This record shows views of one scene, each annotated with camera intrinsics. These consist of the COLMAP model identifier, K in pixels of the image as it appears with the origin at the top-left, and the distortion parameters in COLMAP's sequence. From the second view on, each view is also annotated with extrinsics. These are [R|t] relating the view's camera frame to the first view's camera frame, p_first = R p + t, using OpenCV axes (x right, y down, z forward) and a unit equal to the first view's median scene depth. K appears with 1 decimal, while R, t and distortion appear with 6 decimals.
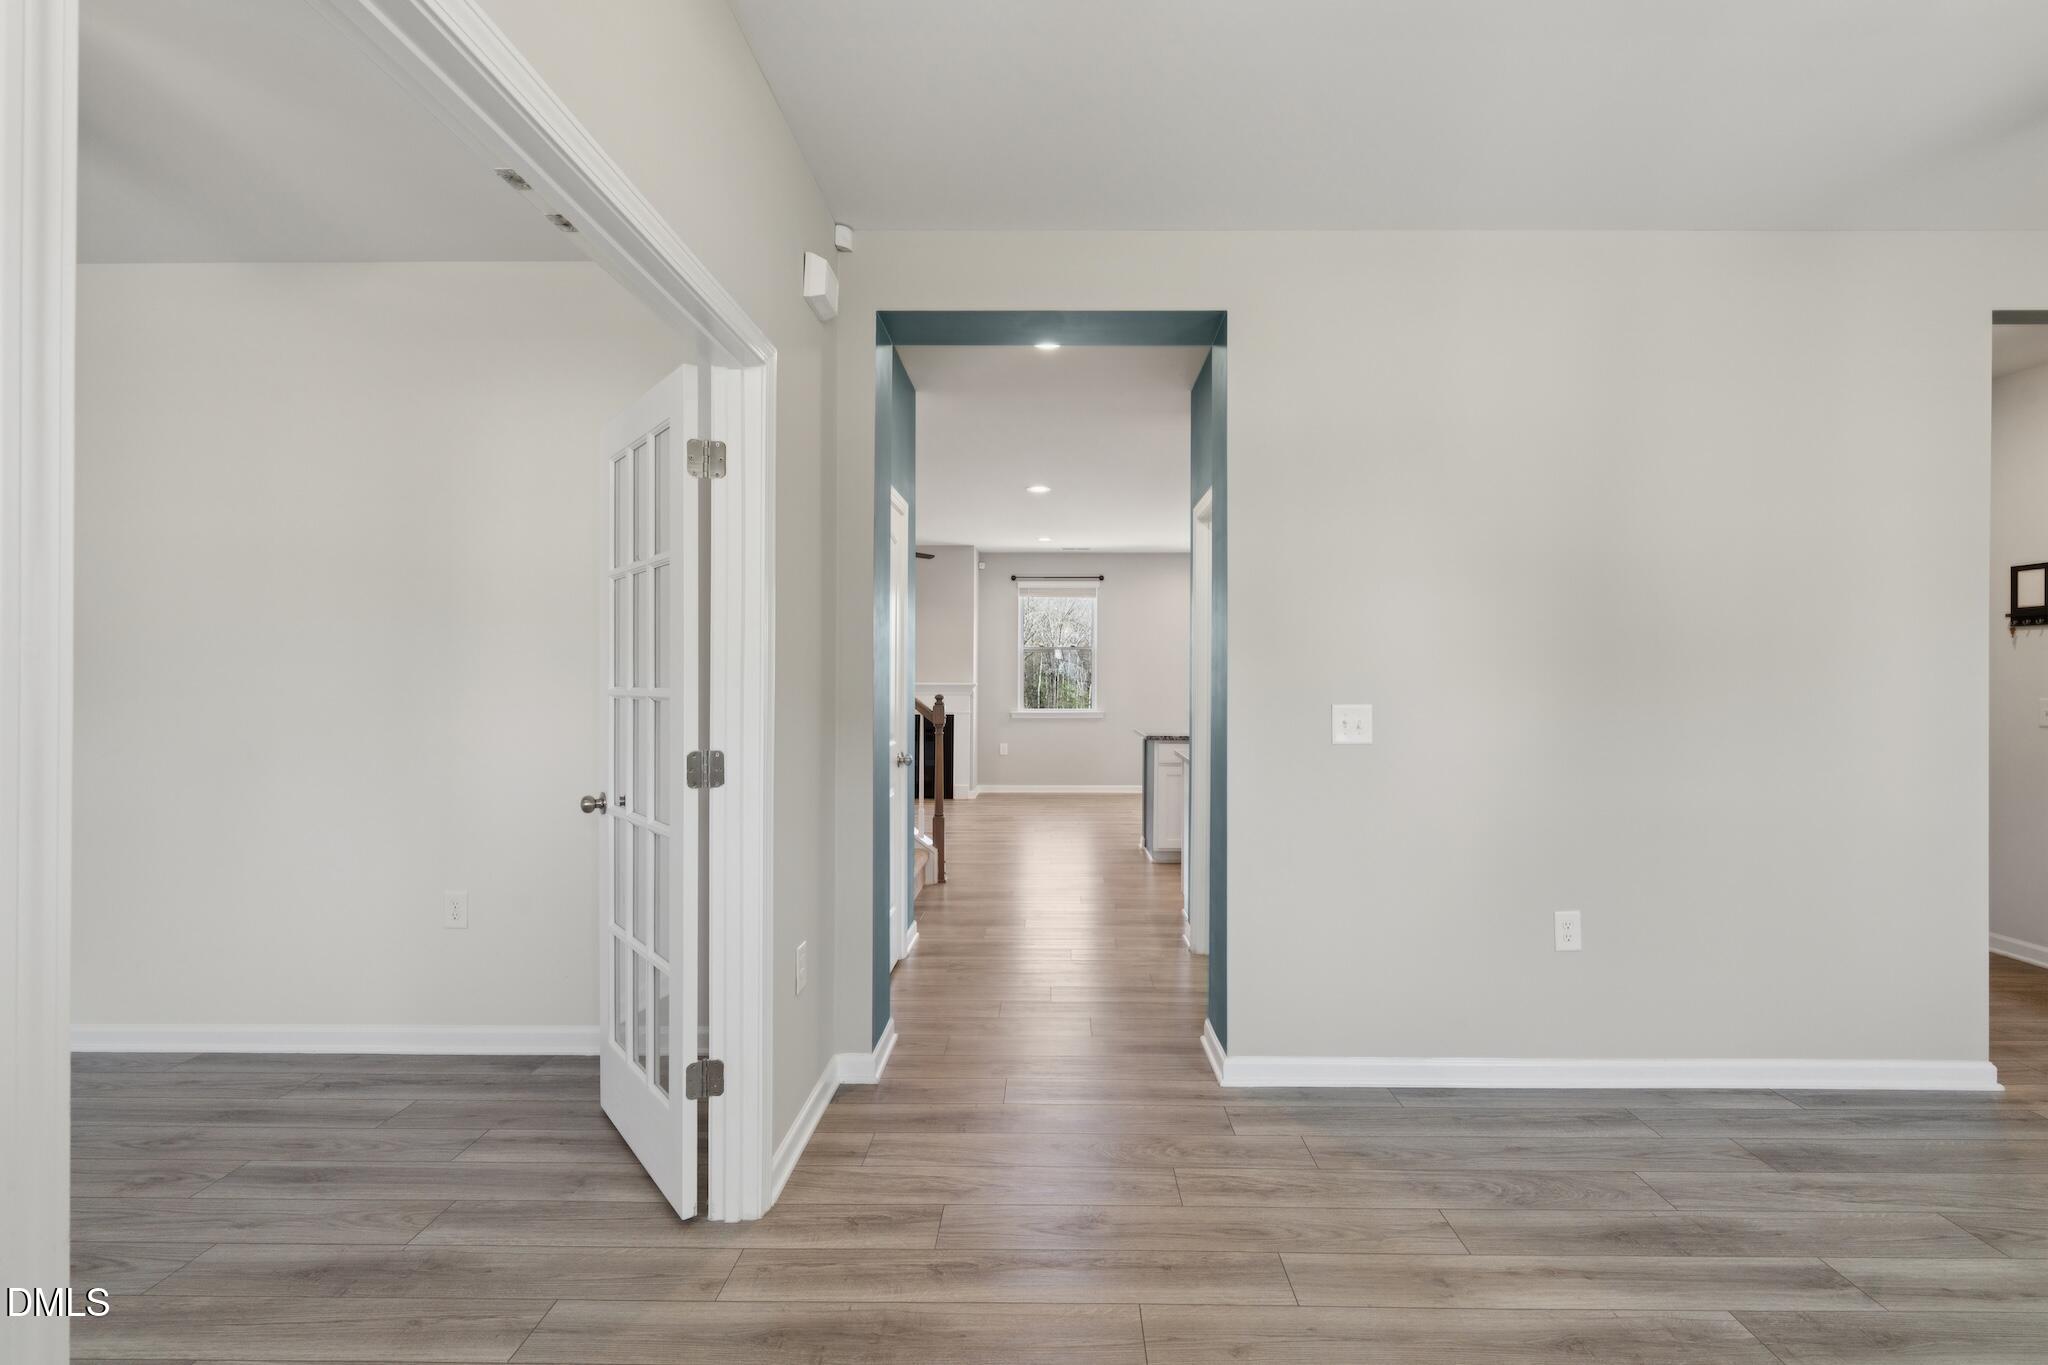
lens RADIAL K [[927.2, 0, 1035.5], [0, 927.2, 675.0], [0, 0, 1]] dist [-0.011263, 0.002391]
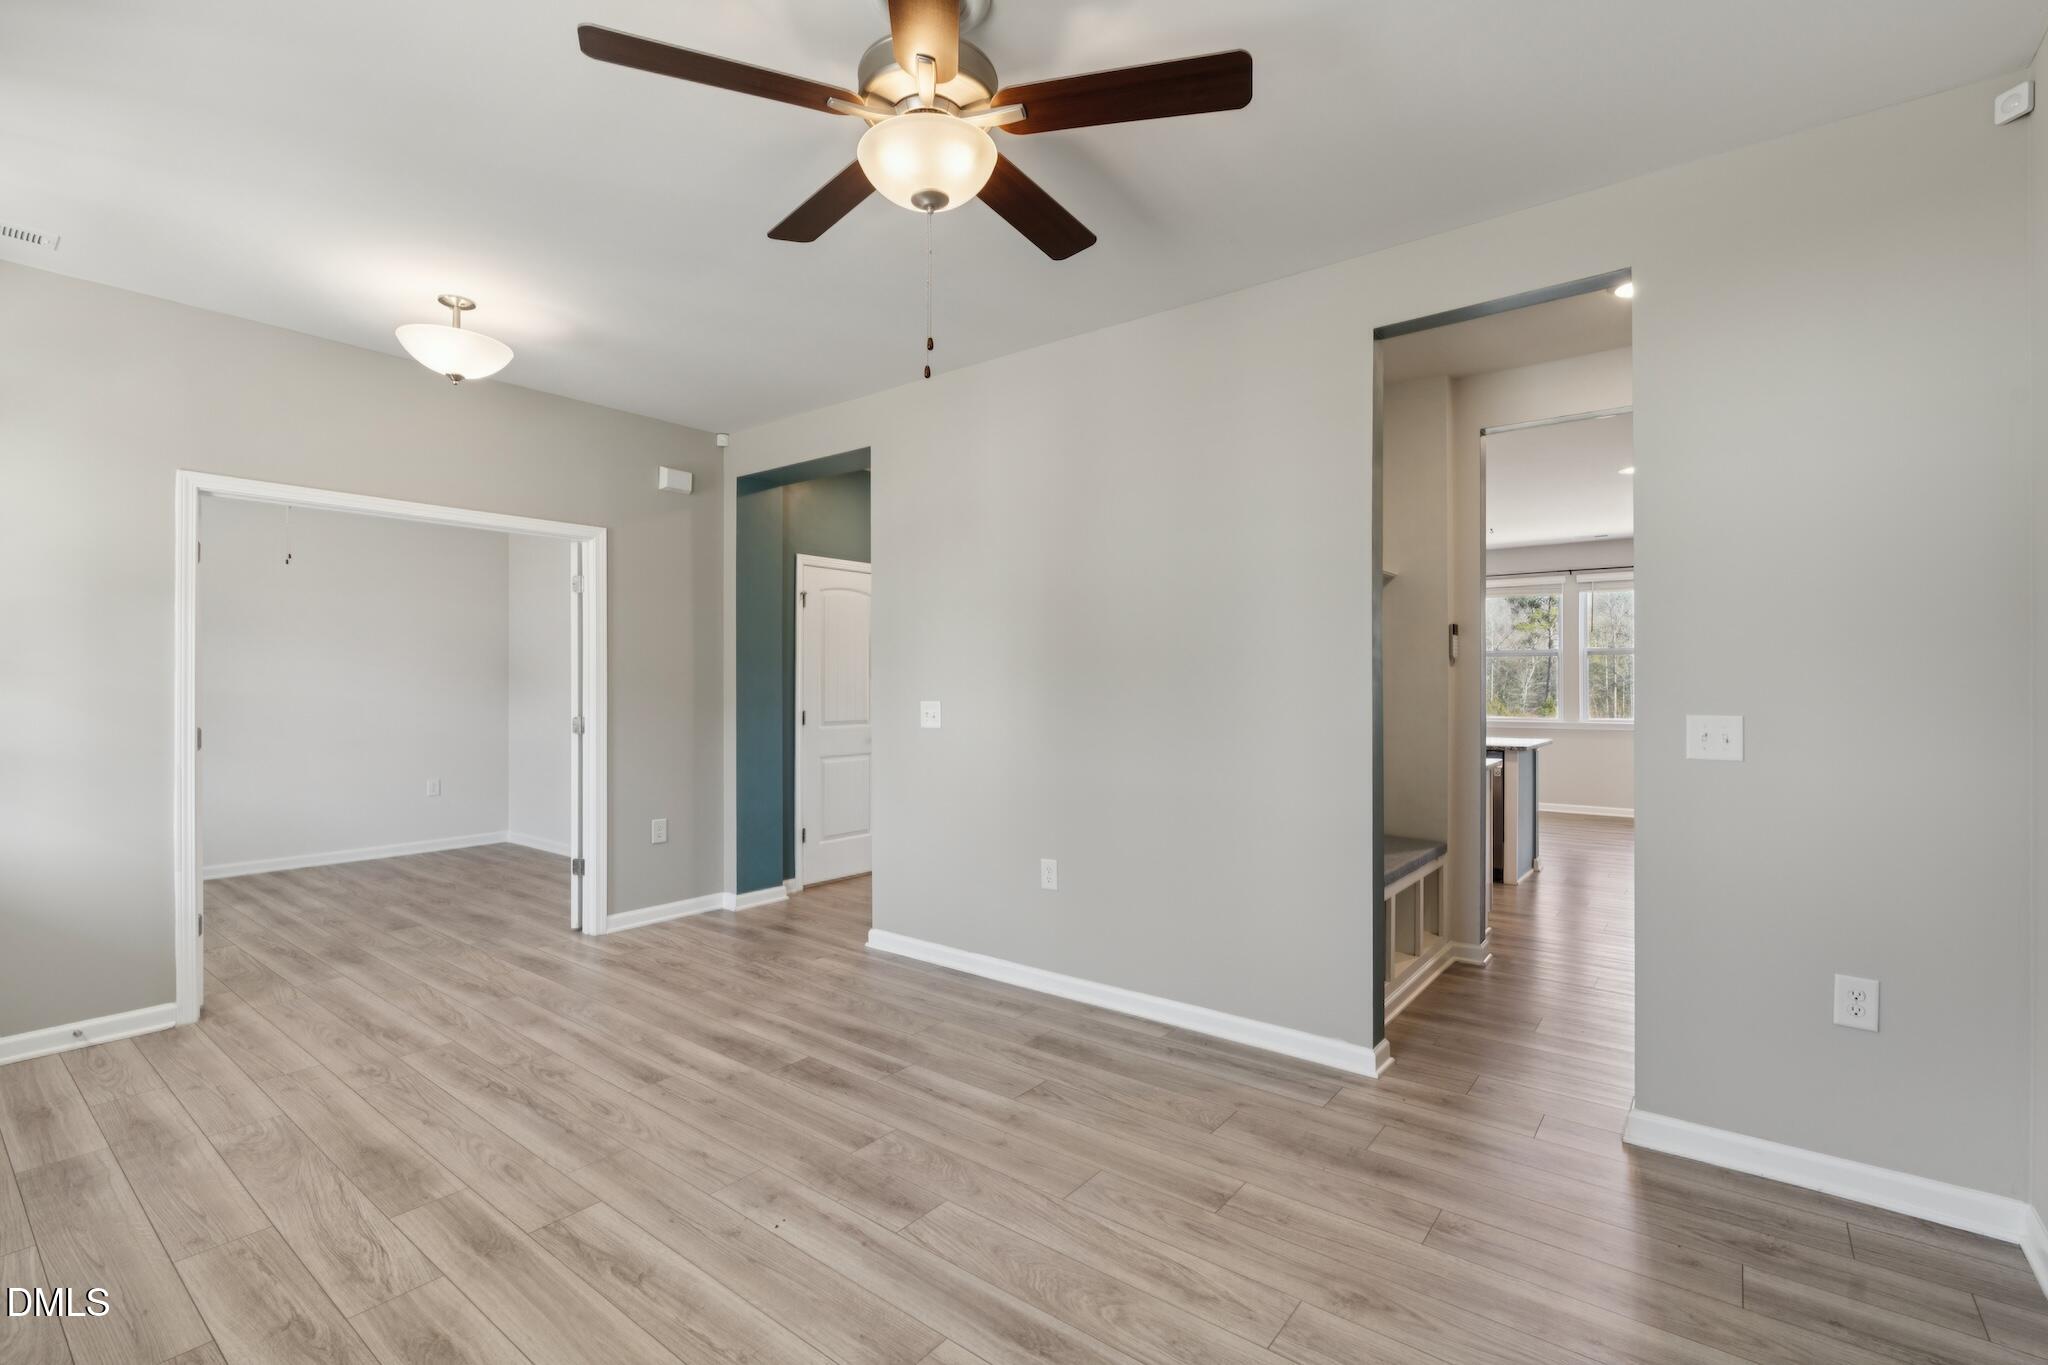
lens RADIAL K [[927.2, 0, 1021.8], [0, 927.2, 680.5], [0, 0, 1]] dist [-0.011263, 0.002391]
pose [[0.796416, -0.001657, -0.604748, 1.503849], [0.001522, 0.999999, -0.000736, 0.001645], [0.604748, -0.000334, 0.796417, -0.085450]]
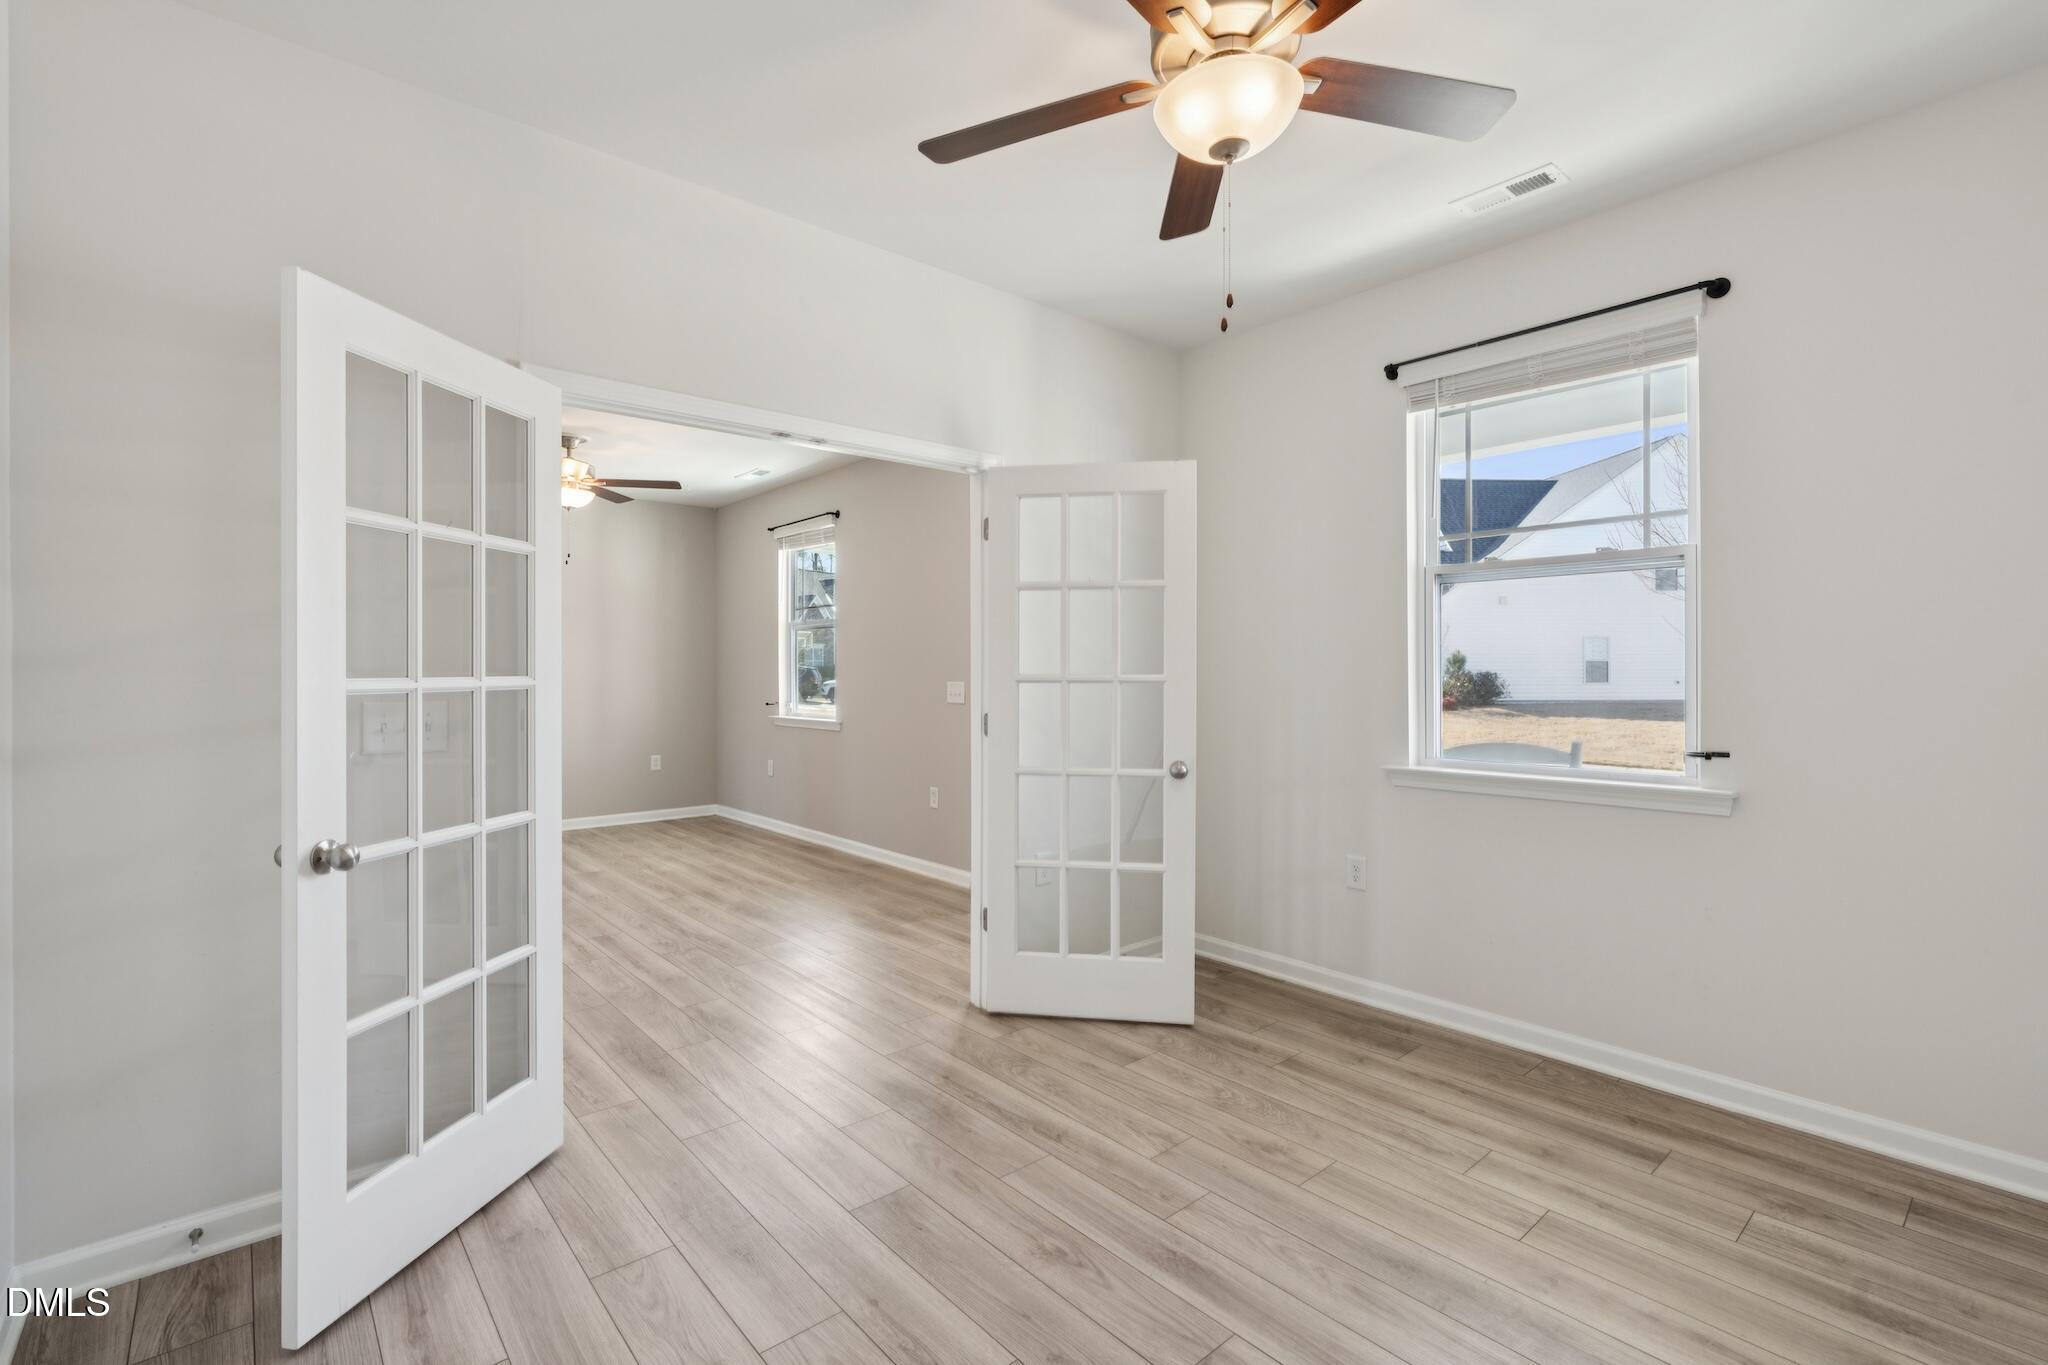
lens RADIAL K [[927.2, 0, 1031.9], [0, 927.2, 674.4], [0, 0, 1]] dist [-0.011263, 0.002391]
pose [[-0.673270, 0.002730, 0.739392, -1.369312], [0.009653, 0.999940, 0.005097, 0.001419], [-0.739334, 0.010569, -0.673256, 1.119488]]
